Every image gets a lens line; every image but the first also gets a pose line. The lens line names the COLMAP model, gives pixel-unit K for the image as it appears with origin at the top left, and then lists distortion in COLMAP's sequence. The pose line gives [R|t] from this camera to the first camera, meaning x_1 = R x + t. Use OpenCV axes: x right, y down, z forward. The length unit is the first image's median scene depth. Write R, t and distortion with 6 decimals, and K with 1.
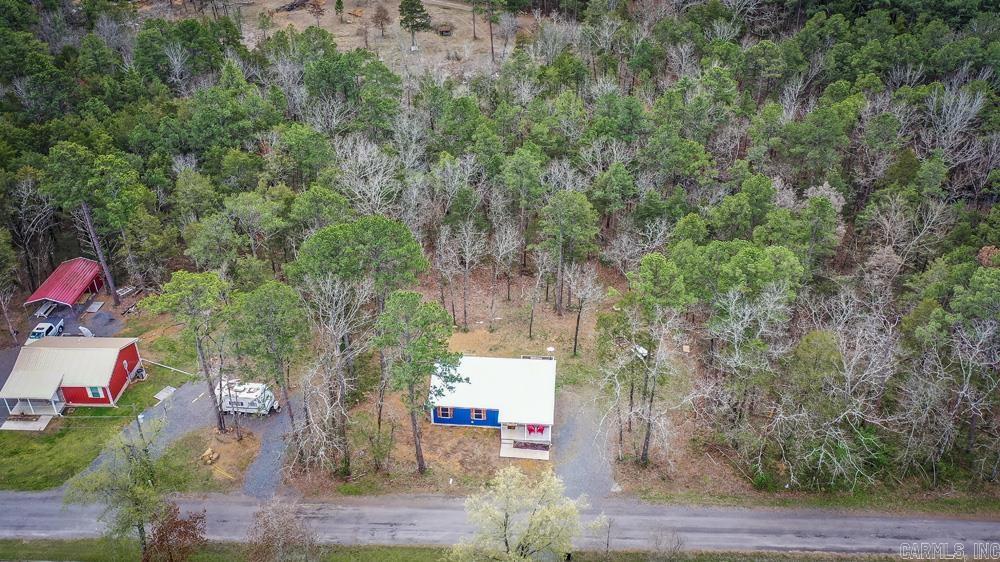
lens RADIAL K [[958.0, 0, 489.2], [0, 958.0, 252.5], [0, 0, 1]] dist [0.050523, 0.004656]
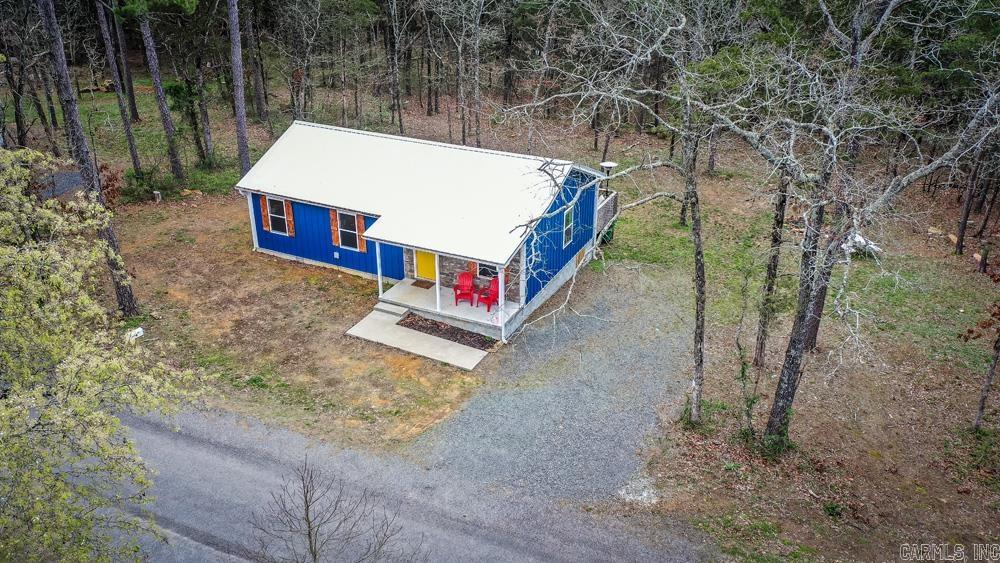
lens RADIAL K [[828.0, 0, 504.3], [0, 828.0, 283.7], [0, 0, 1]] dist [0.040673, 0.002312]
pose [[0.933706, 0.182193, -0.308219, 0.153820], [-0.223095, 0.969358, -0.102832, 0.215359], [0.280039, 0.164777, 0.945741, 0.739546]]
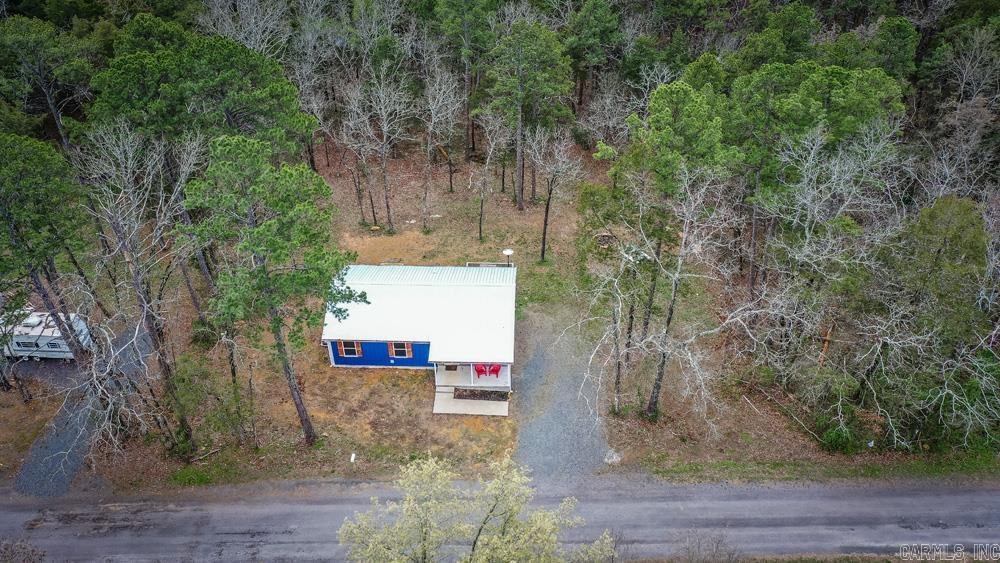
lens RADIAL K [[828.0, 0, 498.3], [0, 828.0, 279.8], [0, 0, 1]] dist [0.040673, 0.002312]
pose [[0.998684, -0.027898, 0.043036, 0.033978], [0.023393, 0.994524, 0.101855, 0.066409], [-0.045642, -0.100714, 0.993868, 0.449748]]
